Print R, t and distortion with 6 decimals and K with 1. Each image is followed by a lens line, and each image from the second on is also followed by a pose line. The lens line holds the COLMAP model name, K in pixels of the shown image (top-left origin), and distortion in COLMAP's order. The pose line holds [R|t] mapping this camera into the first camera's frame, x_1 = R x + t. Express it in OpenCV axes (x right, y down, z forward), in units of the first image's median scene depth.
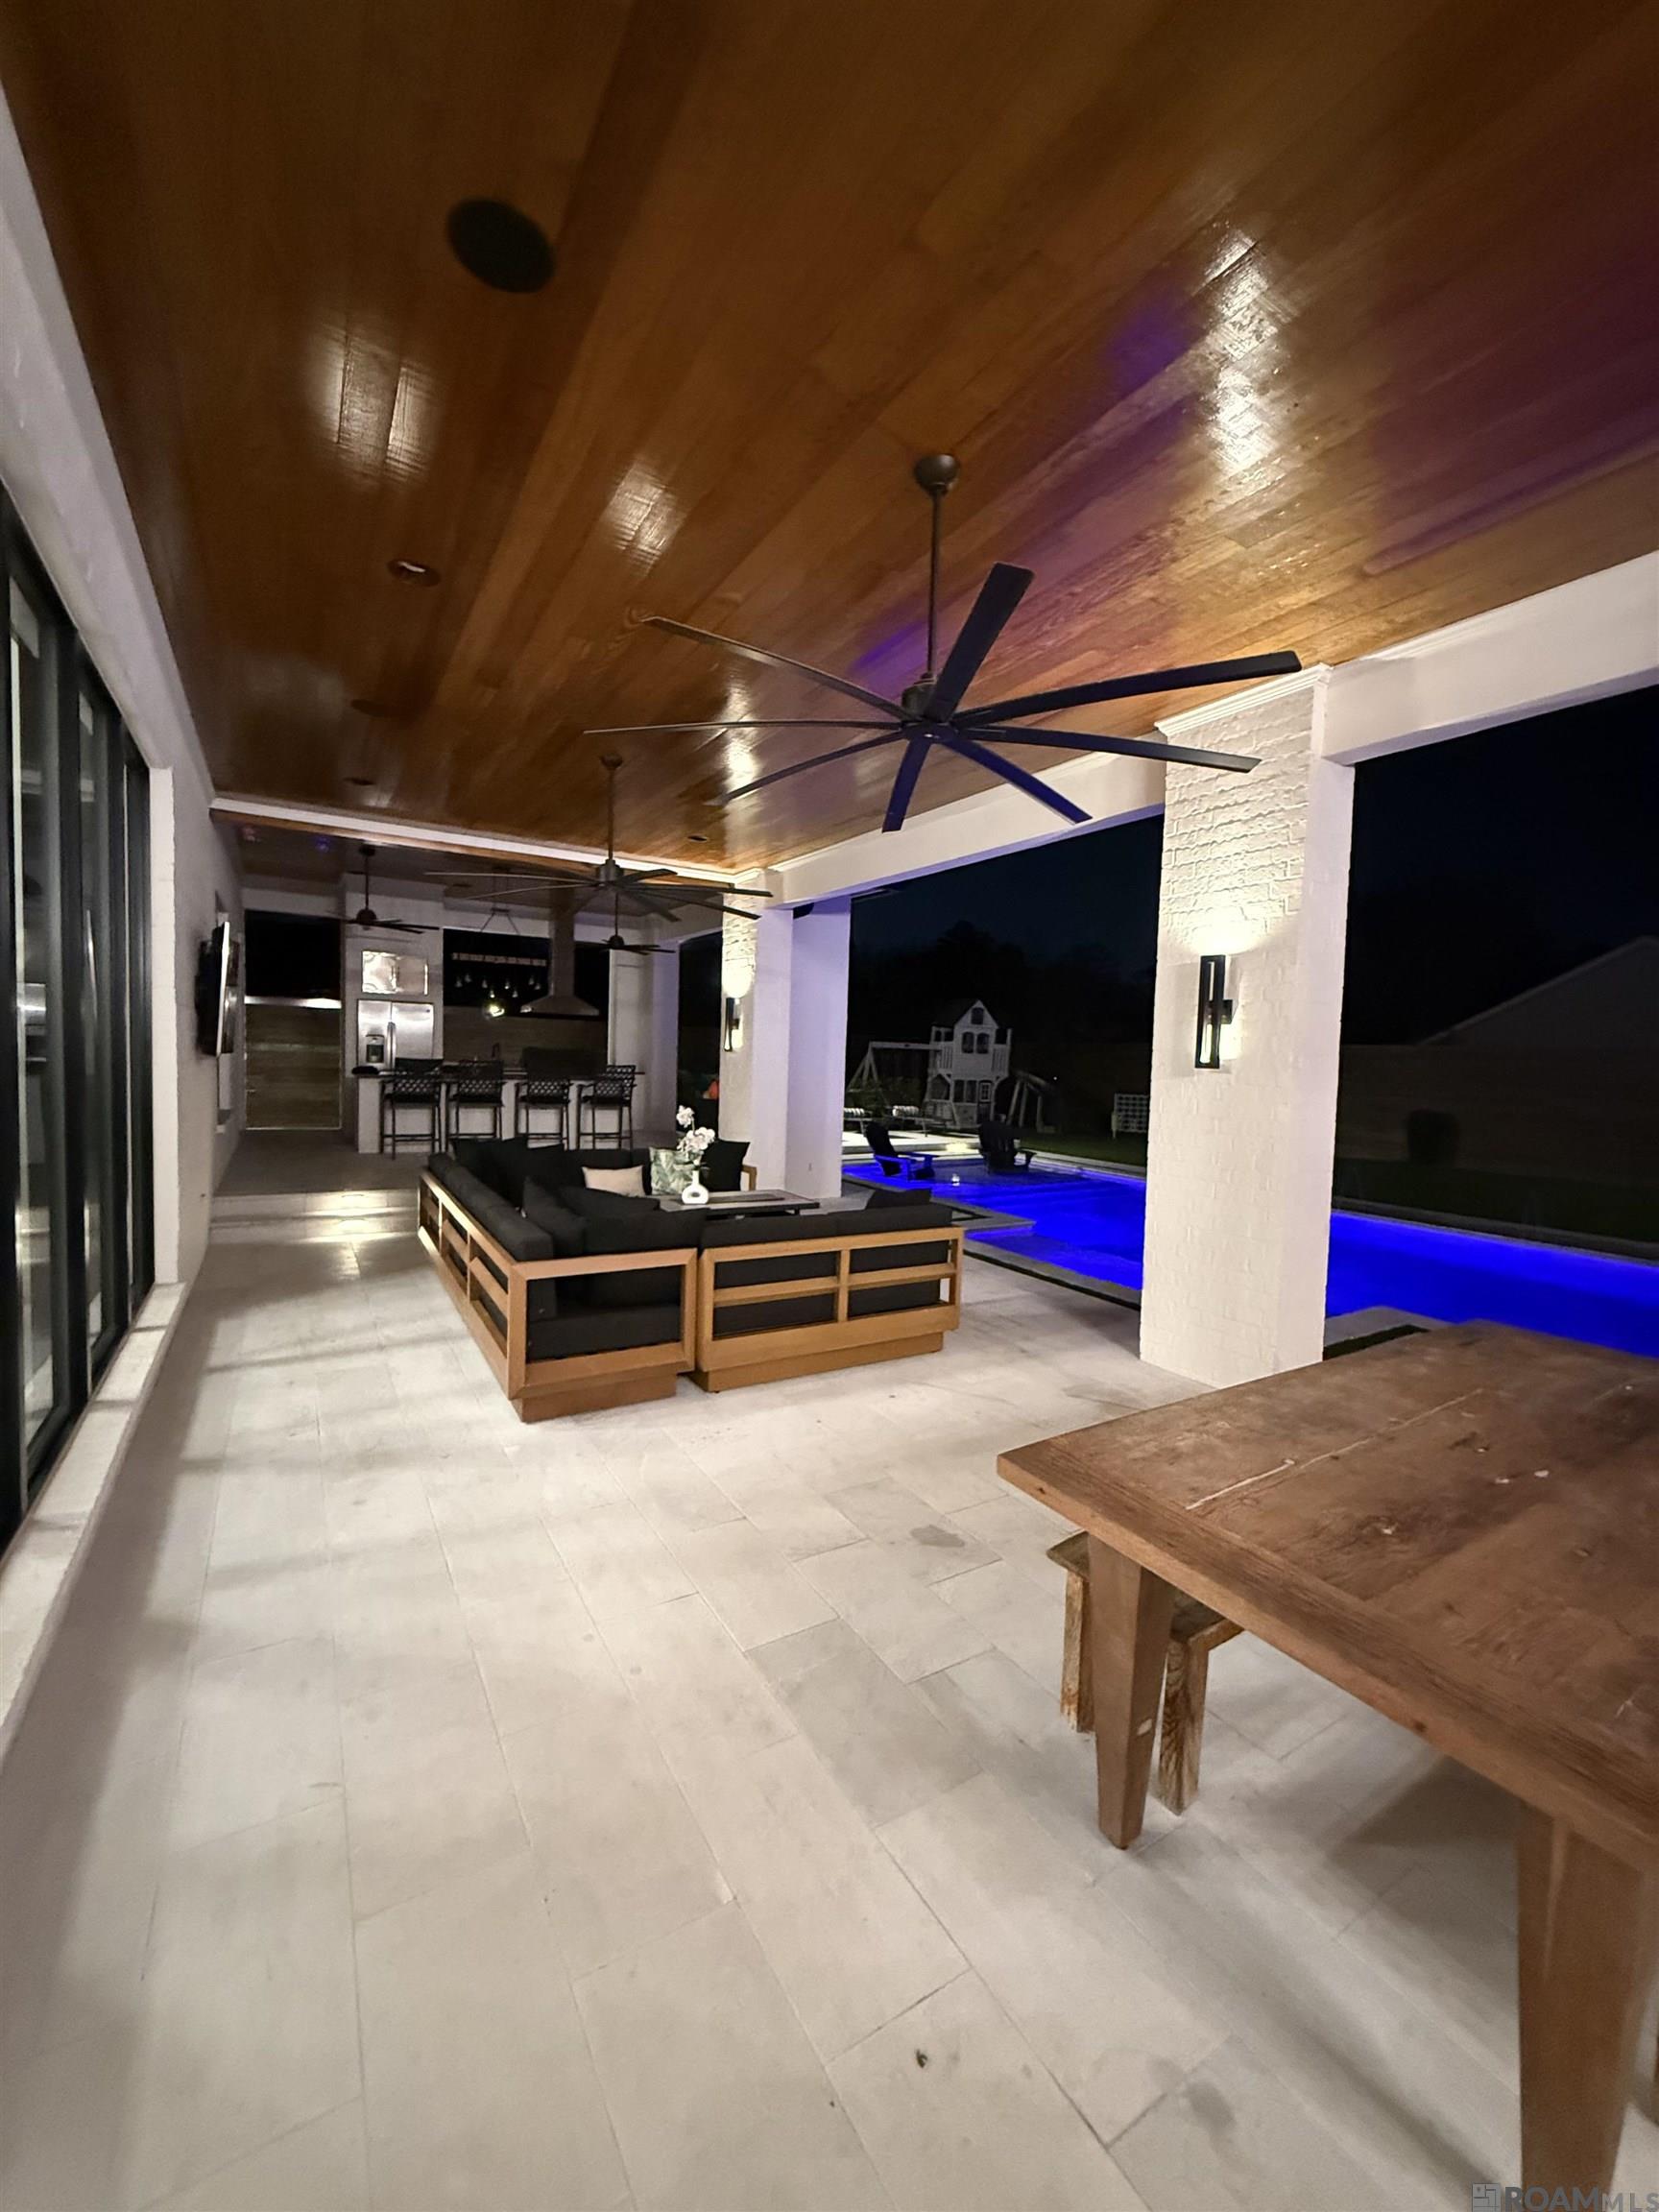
lens RADIAL K [[883.2, 0, 829.9], [0, 883.2, 1103.5], [0, 0, 1]] dist [0.000182, -0.000010]
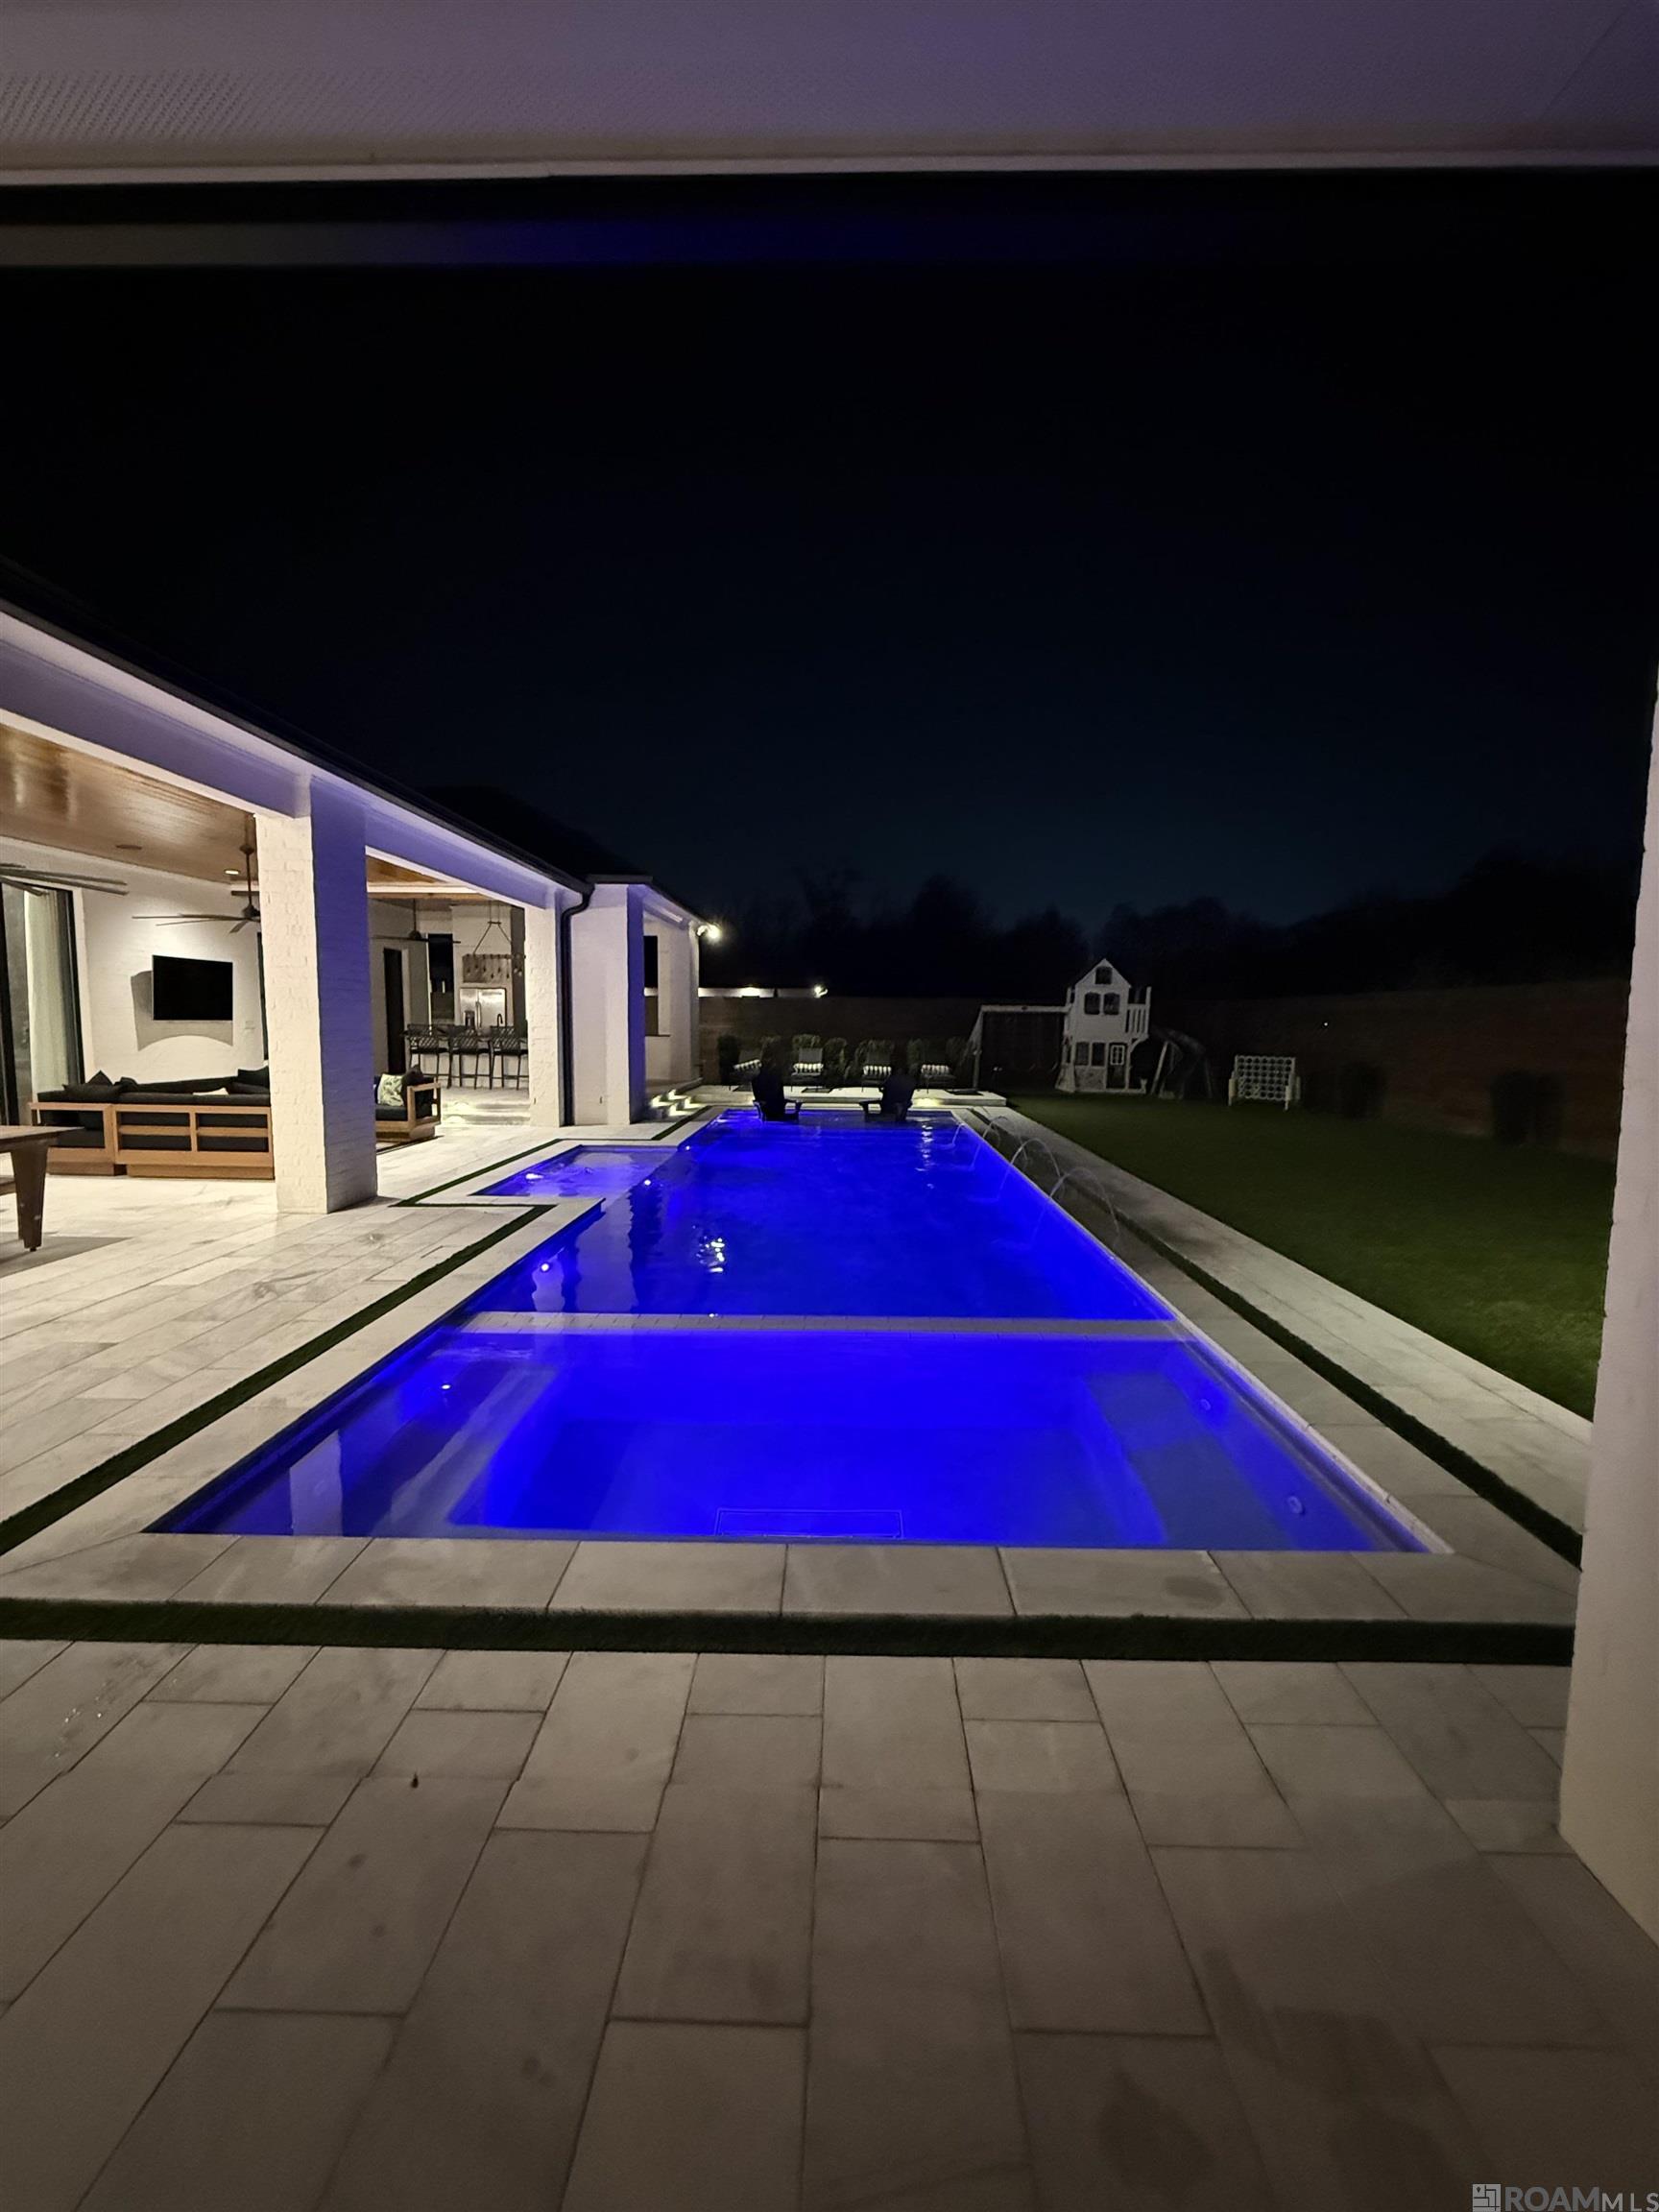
lens RADIAL K [[883.2, 0, 832.0], [0, 883.2, 1107.6], [0, 0, 1]] dist [0.000182, -0.000010]
pose [[0.845363, 0.027867, -0.533466, 0.434189], [-0.011983, 0.999376, 0.033217, 0.015886], [0.534059, -0.021688, 0.845169, 0.032071]]
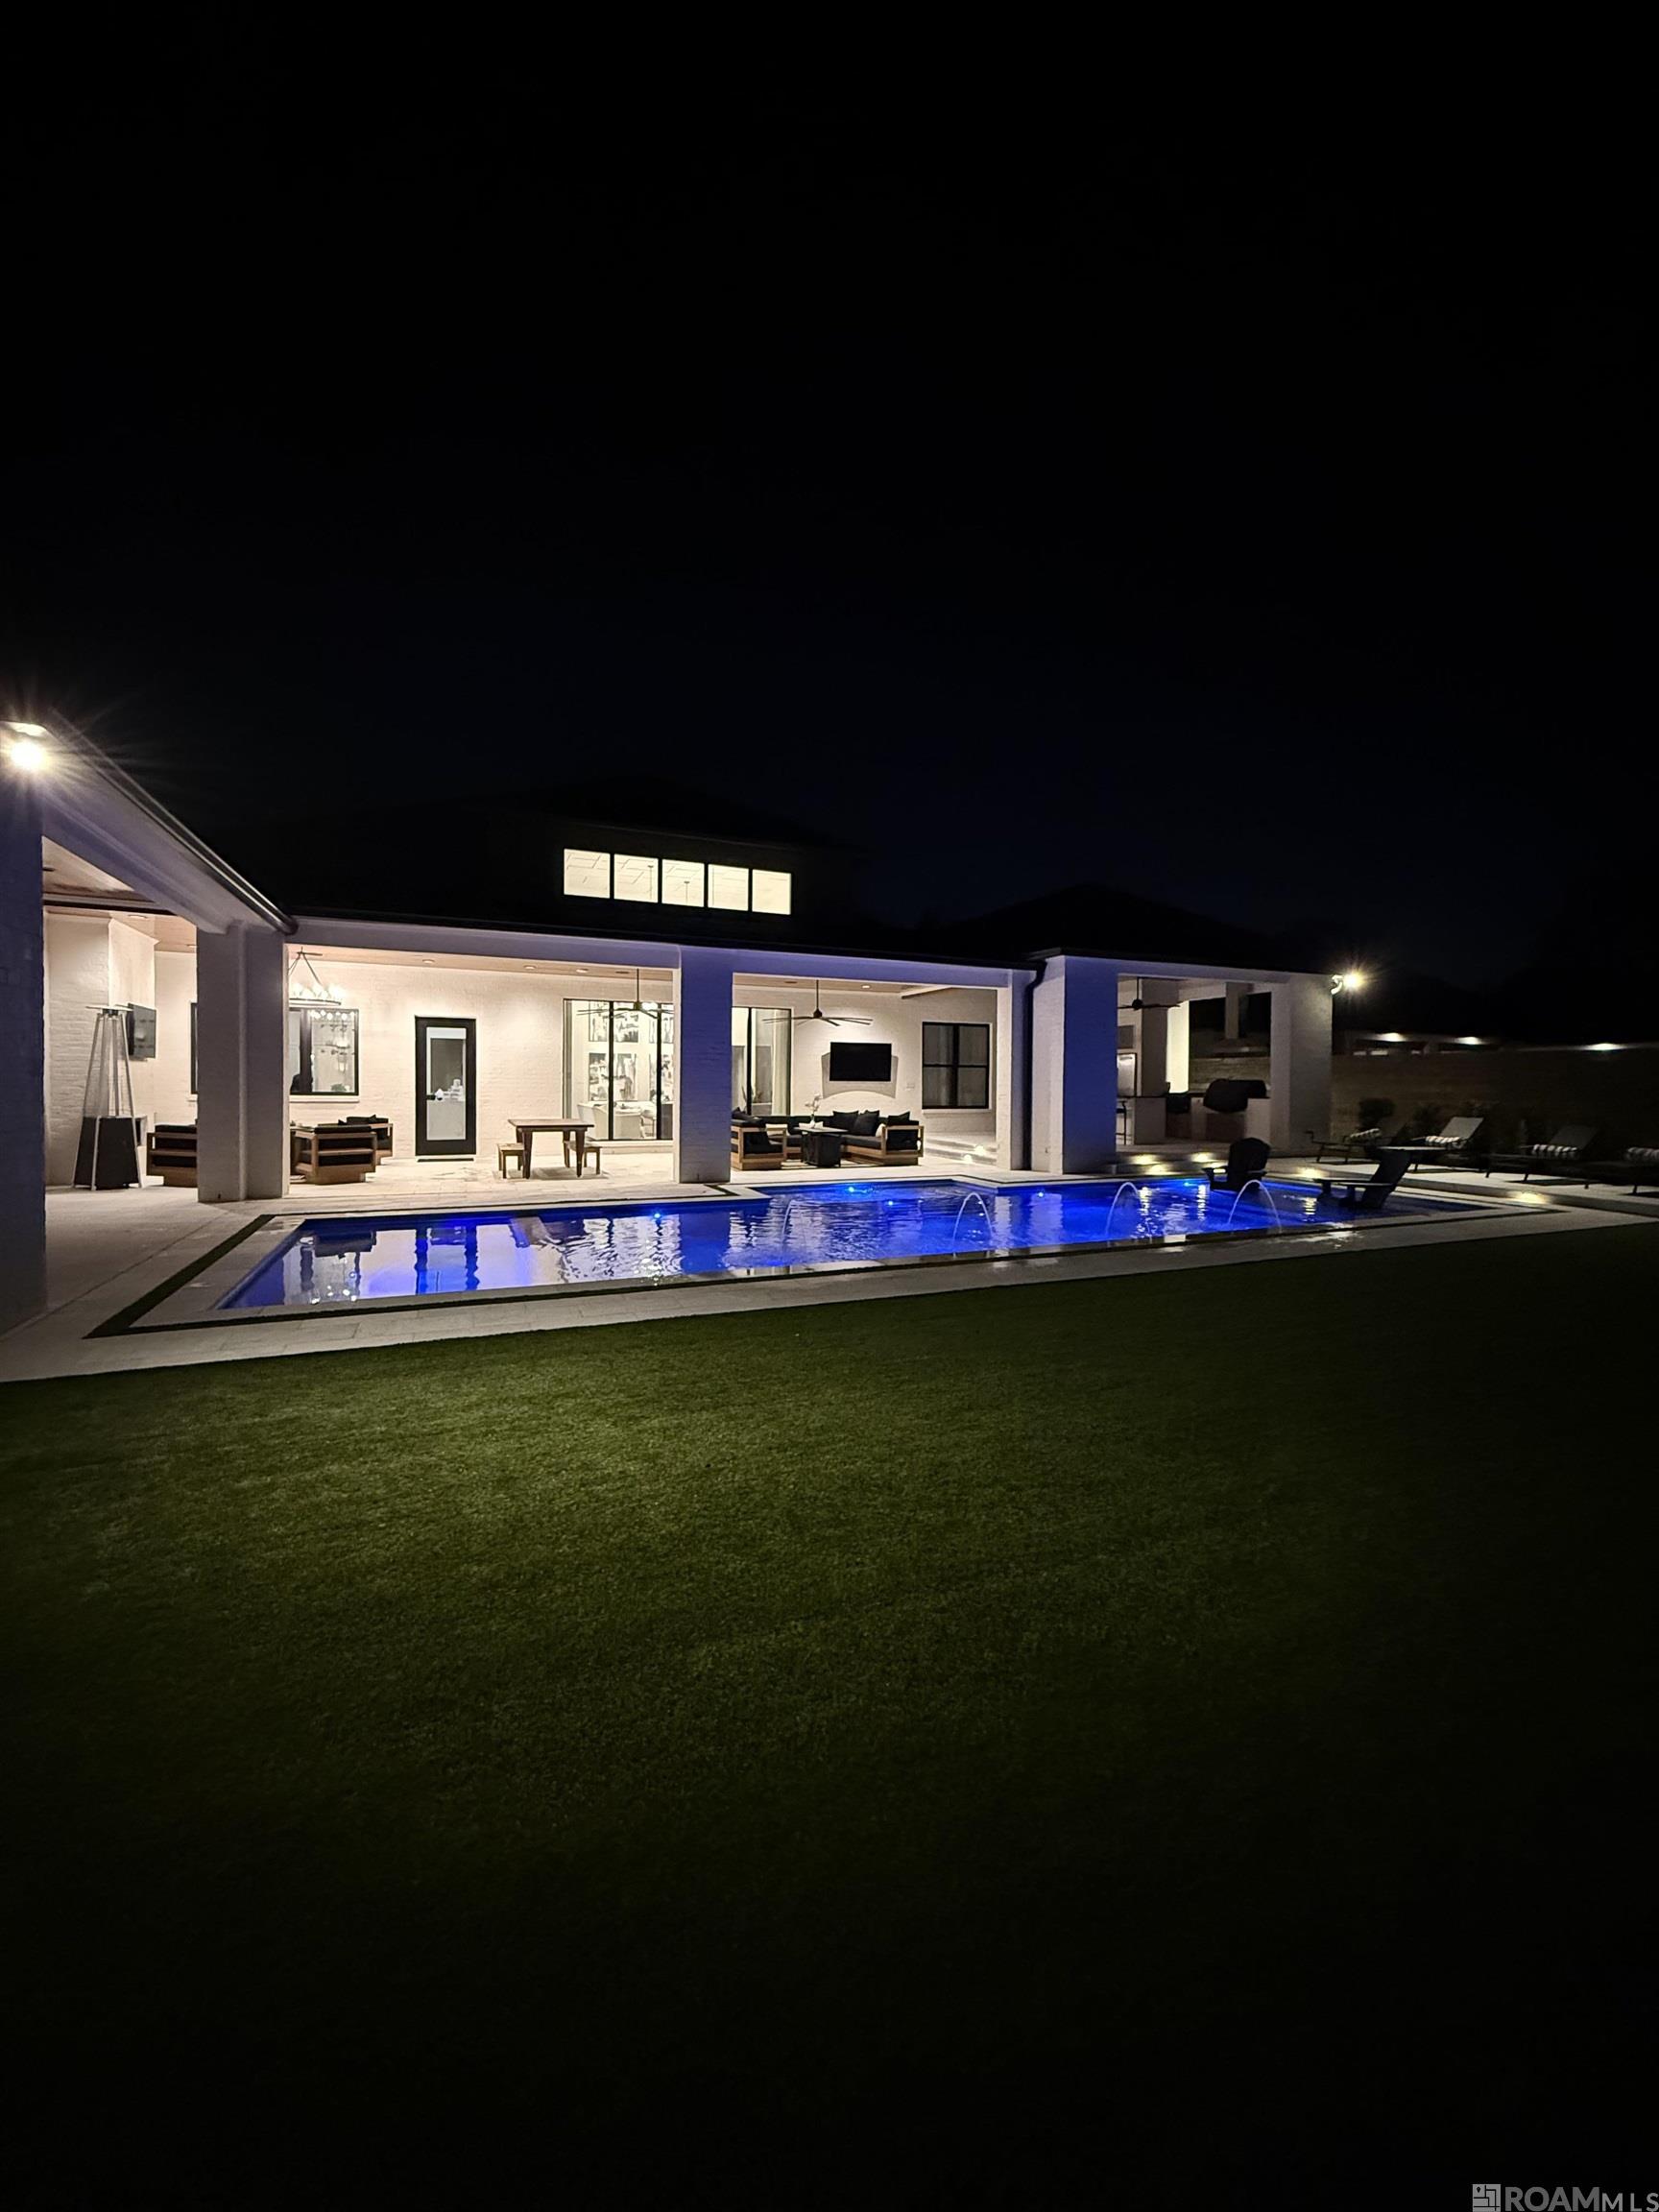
lens RADIAL K [[883.2, 0, 832.0], [0, 883.2, 1097.7], [0, 0, 1]] dist [0.000182, -0.000010]
pose [[-0.155845, -0.017508, -0.987626, 0.786787], [-0.064189, 0.997909, -0.007561, 0.006012], [0.985694, 0.062216, -0.156643, 0.576568]]
